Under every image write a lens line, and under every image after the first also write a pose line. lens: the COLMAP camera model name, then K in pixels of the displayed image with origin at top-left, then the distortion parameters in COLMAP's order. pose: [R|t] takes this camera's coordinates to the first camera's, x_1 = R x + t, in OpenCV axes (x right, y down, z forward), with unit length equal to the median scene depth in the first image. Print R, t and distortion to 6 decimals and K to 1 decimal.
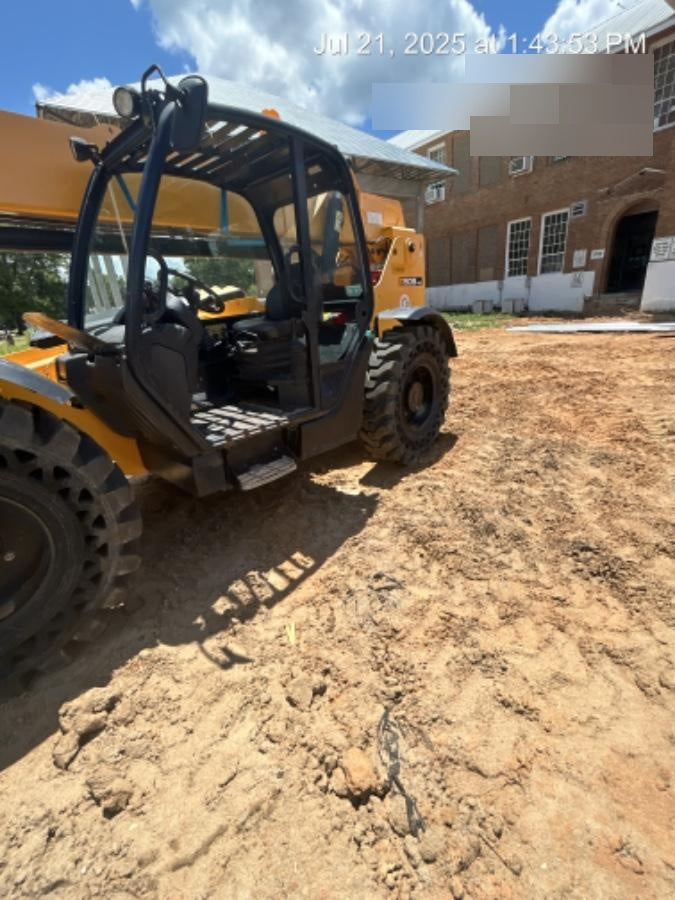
lens RADIAL K [[395.9, 0, 342.2], [0, 395.9, 443.9], [0, 0, 1]] dist [-0.001573, -0.000001]
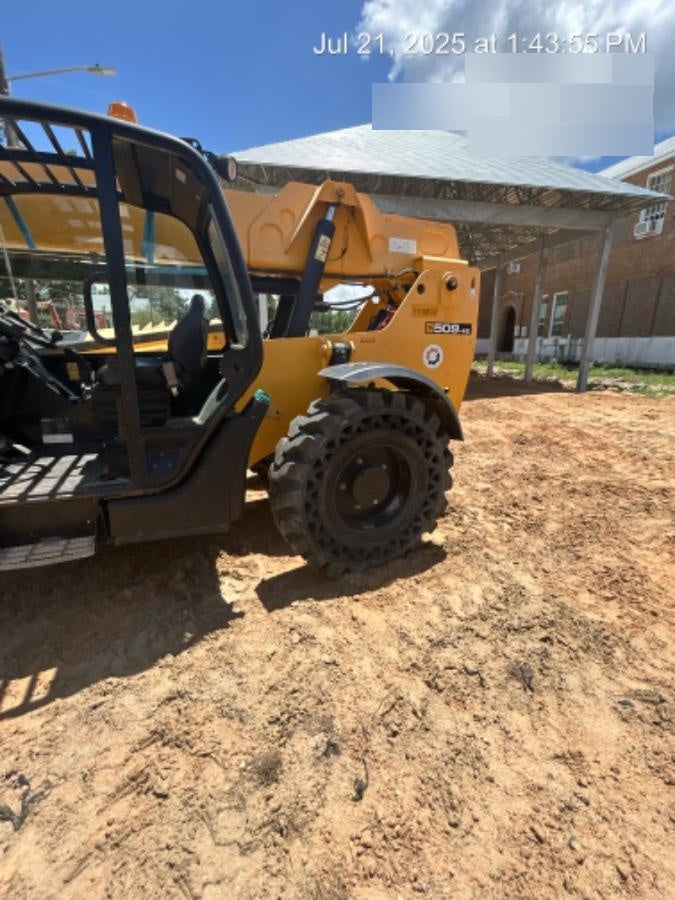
lens RADIAL K [[395.9, 0, 338.2], [0, 395.9, 443.8], [0, 0, 1]] dist [-0.001573, -0.000001]
pose [[0.896668, 0.189200, -0.400238, 0.405457], [-0.219997, 0.974976, -0.031977, -0.160997], [0.384172, 0.116724, 0.915853, 0.328903]]
